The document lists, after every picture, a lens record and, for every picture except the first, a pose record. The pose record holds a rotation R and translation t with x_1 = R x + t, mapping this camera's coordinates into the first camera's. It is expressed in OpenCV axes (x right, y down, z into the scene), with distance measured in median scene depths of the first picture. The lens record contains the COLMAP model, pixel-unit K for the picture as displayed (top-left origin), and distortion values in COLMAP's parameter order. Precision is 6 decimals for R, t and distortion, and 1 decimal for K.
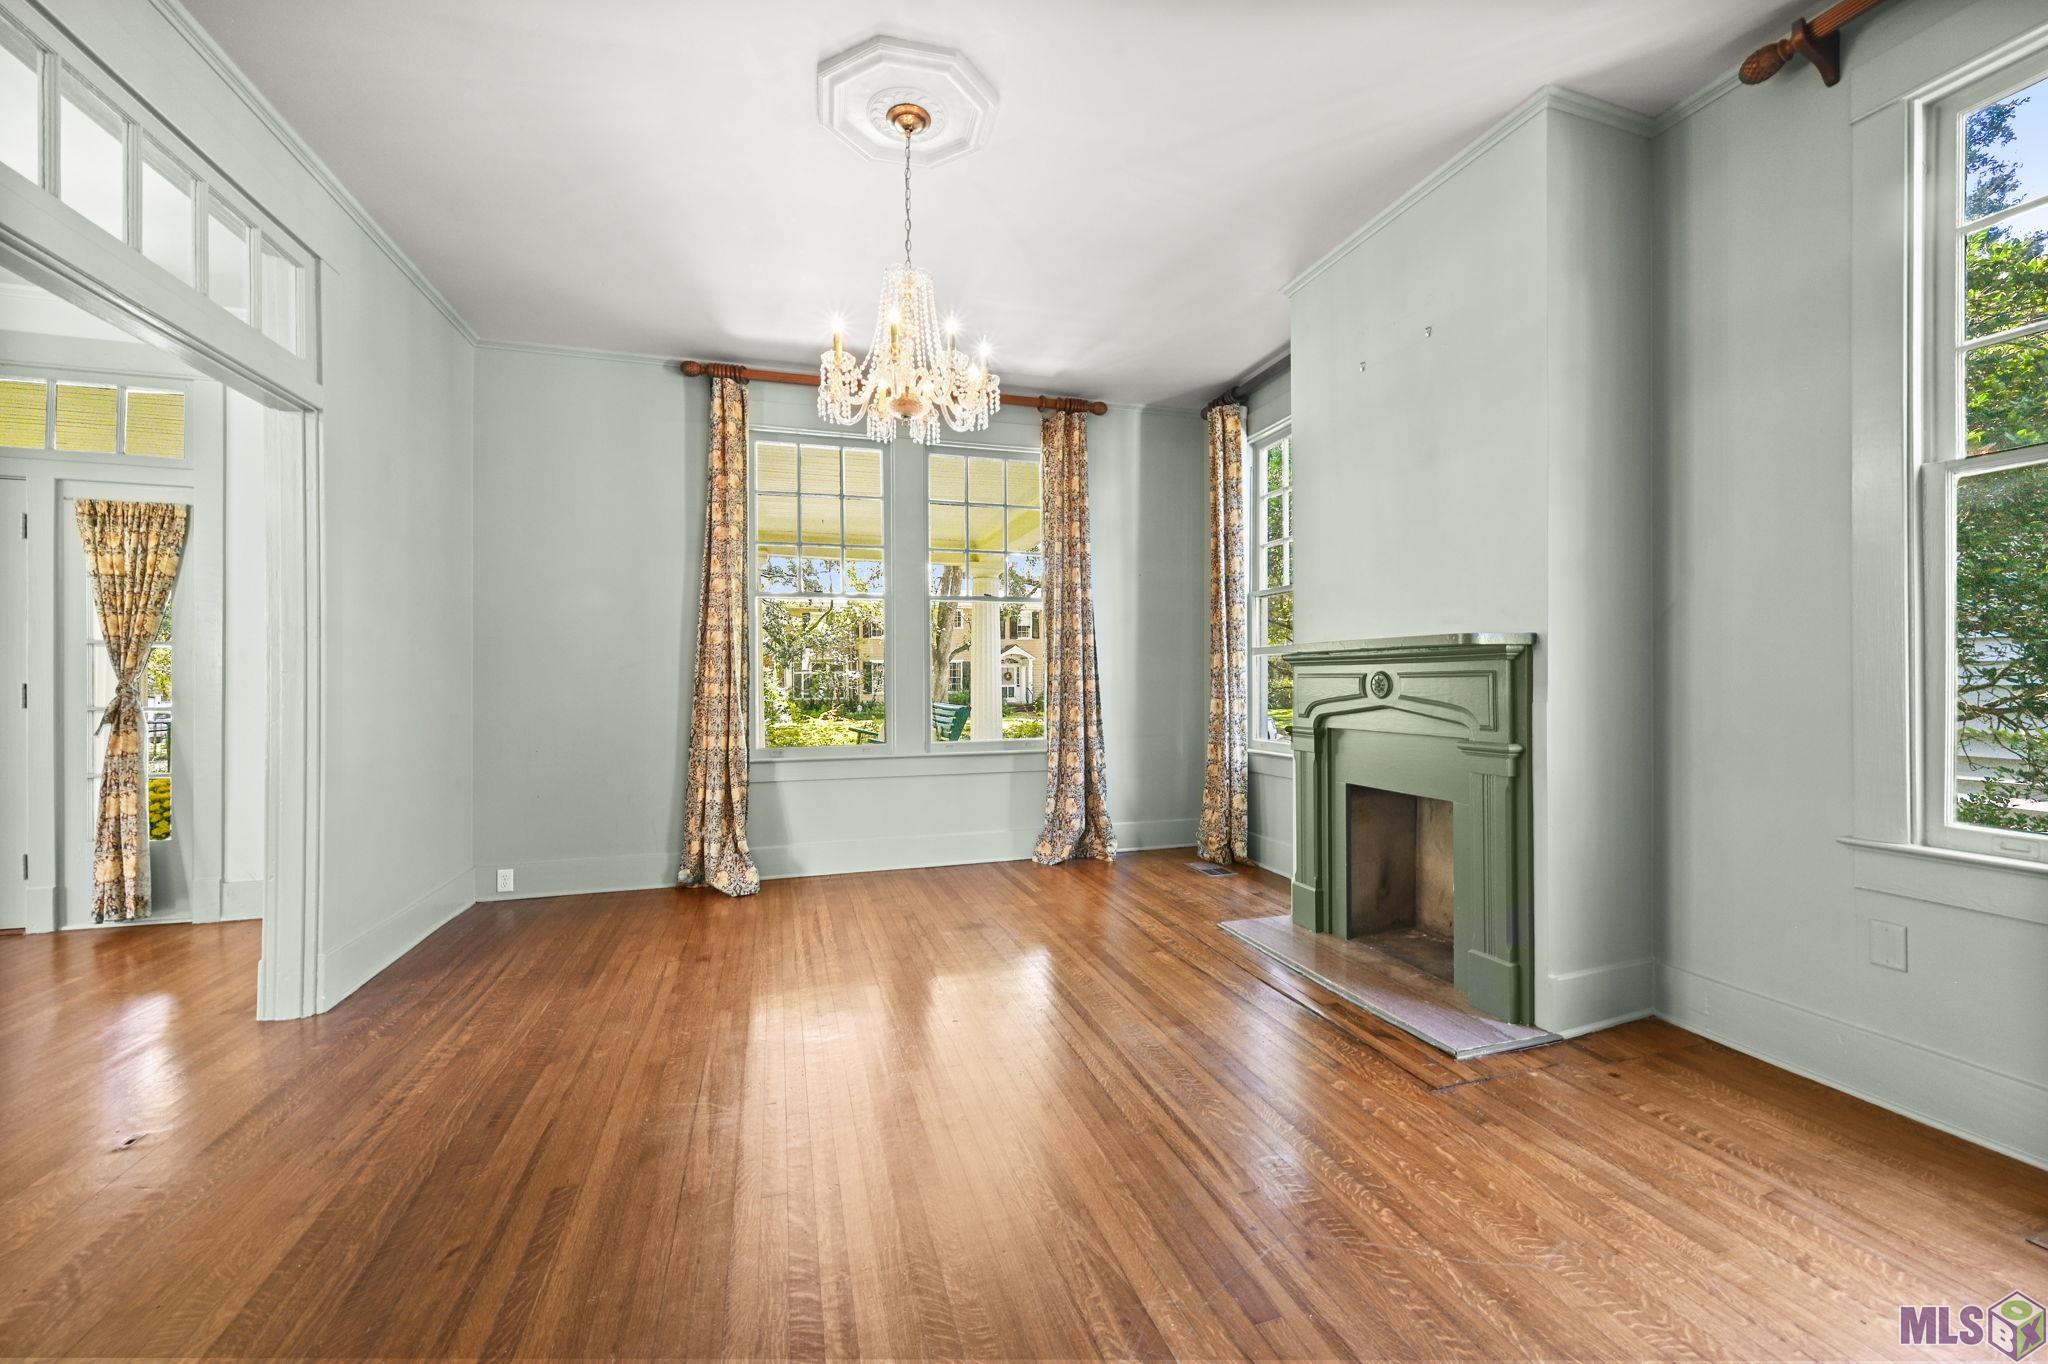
lens RADIAL K [[805.9, 0, 1038.5], [0, 805.9, 680.8], [0, 0, 1]] dist [-0.000275, -0.000217]
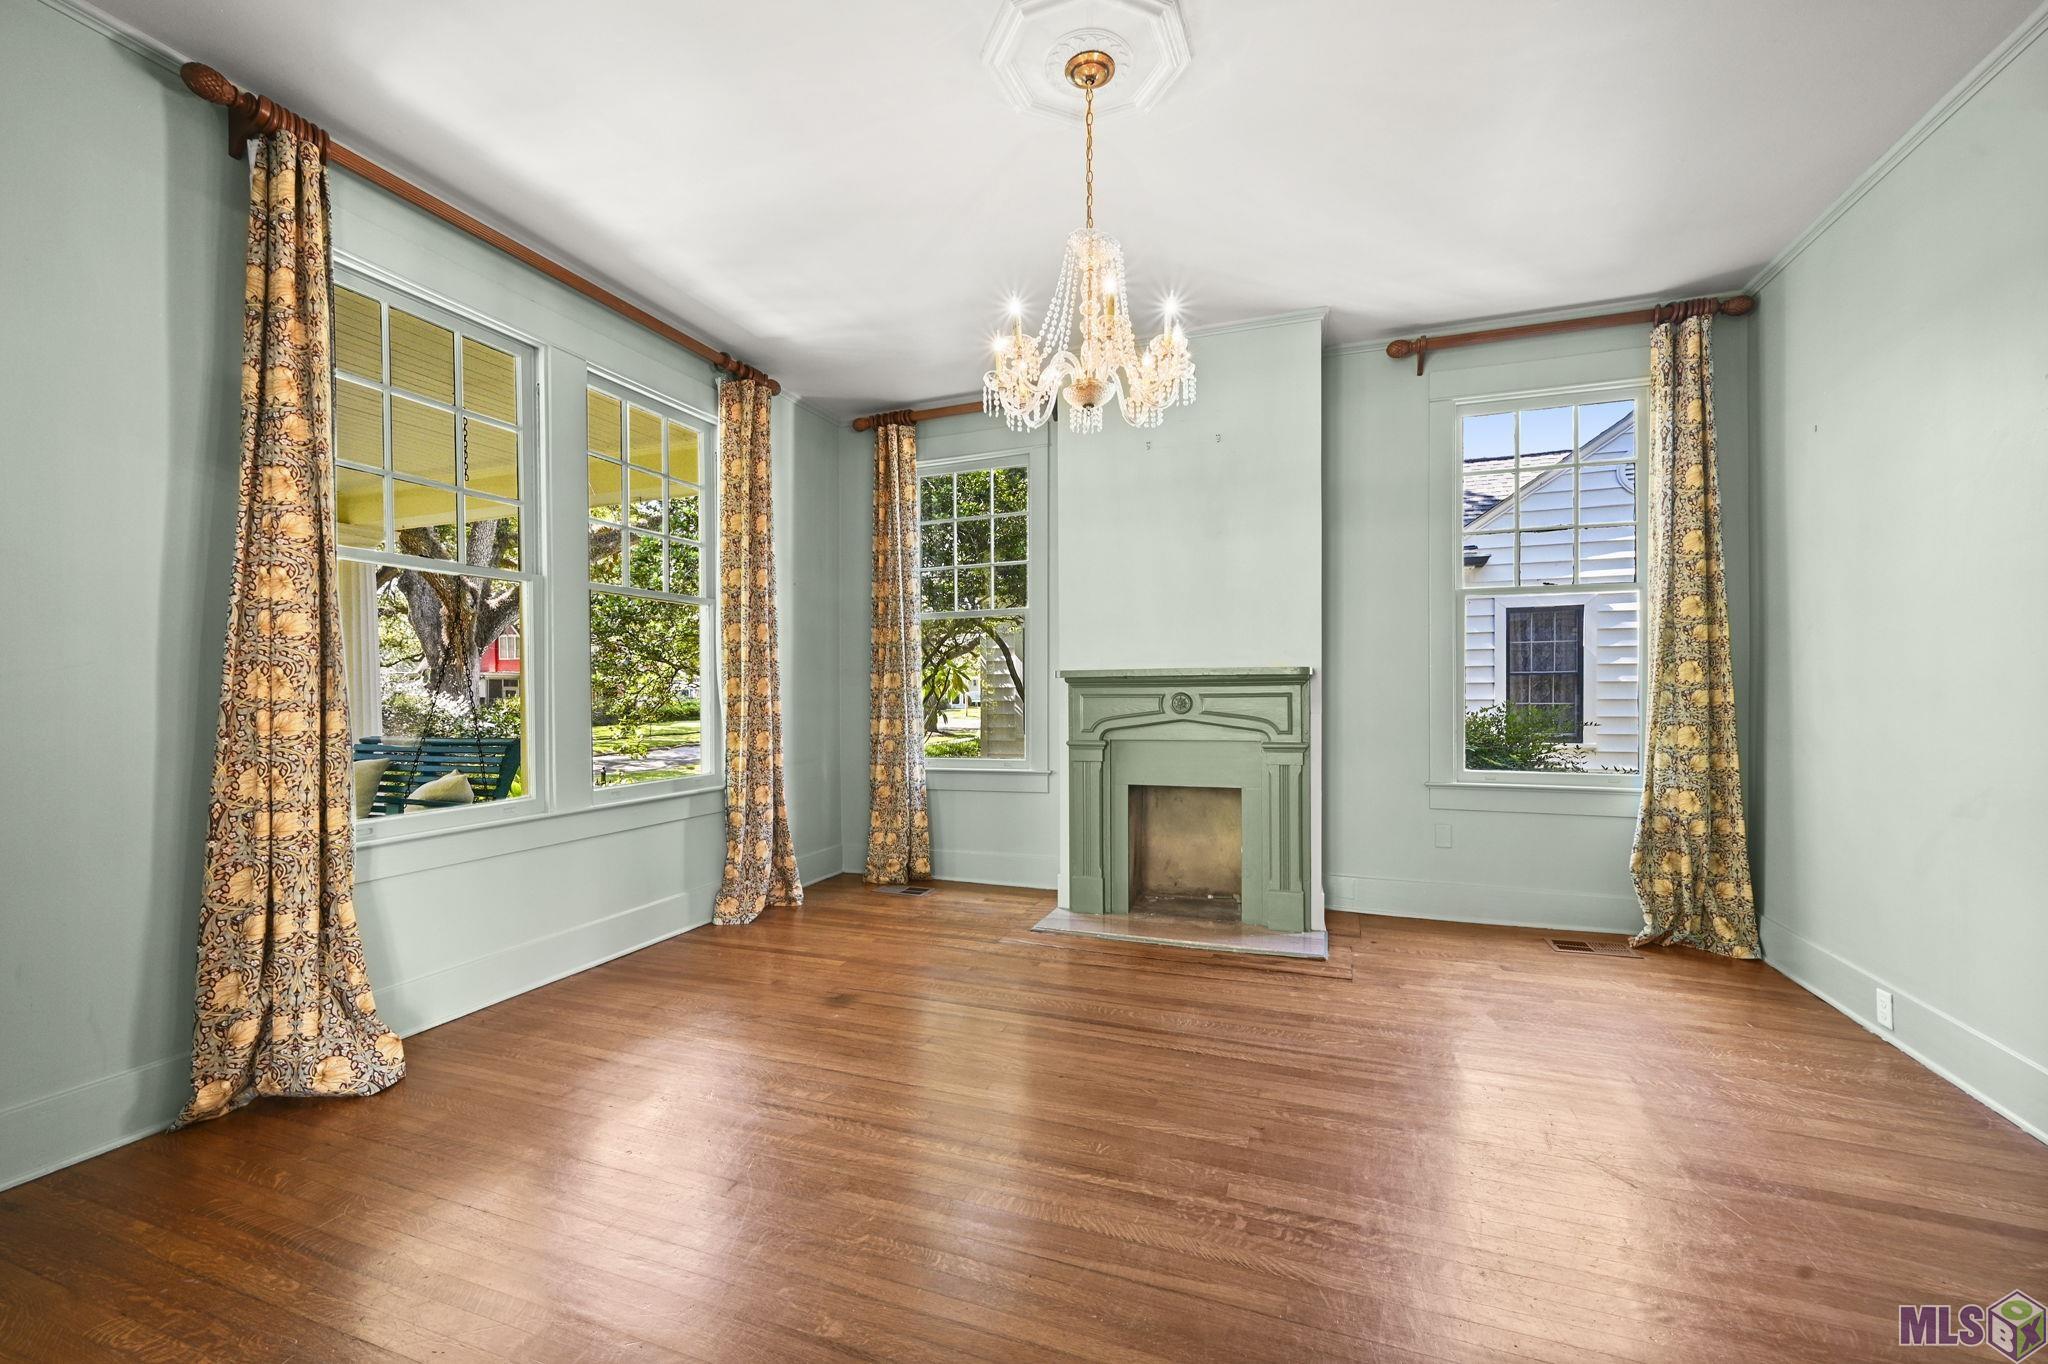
lens RADIAL K [[811.7, 0, 1026.9], [0, 811.7, 701.8], [0, 0, 1]] dist [0.000313, -0.000006]
pose [[0.609494, -0.006126, 0.792767, -0.833817], [0.004113, 0.999981, 0.004565, -0.004809], [-0.792780, 0.000478, 0.609508, 0.461598]]
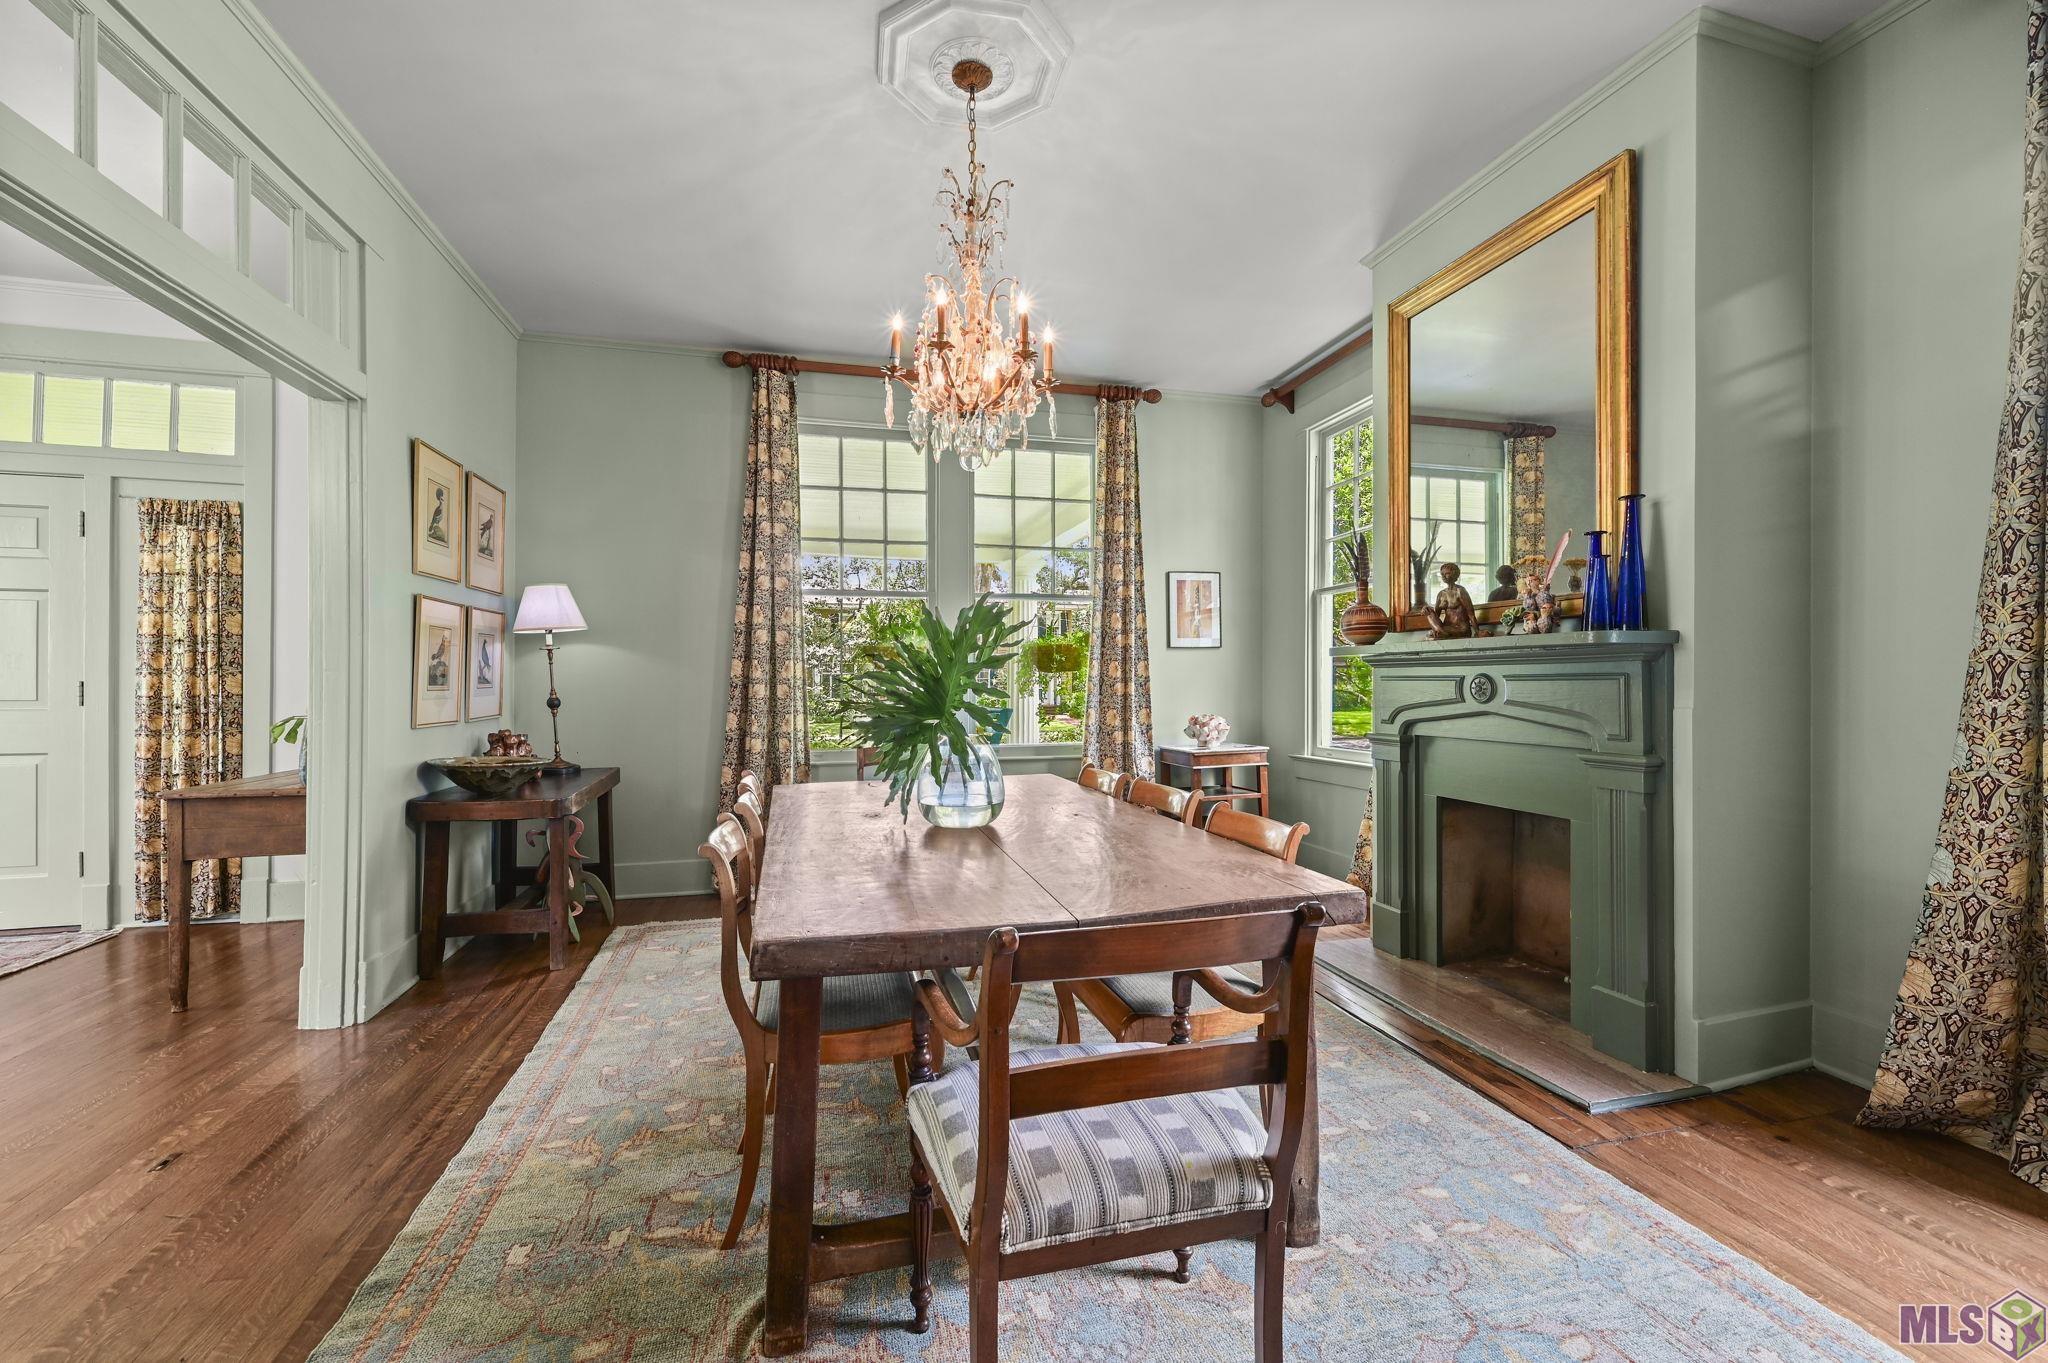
lens RADIAL K [[811.7, 0, 1024.0], [0, 811.7, 681.5], [0, 0, 1]] dist [0.000970, 0.000156]
pose [[0.998709, 0.003991, -0.050646, -0.049784], [-0.004058, 0.999991, -0.001218, 0.000316], [0.050641, 0.001422, 0.998716, 0.067135]]
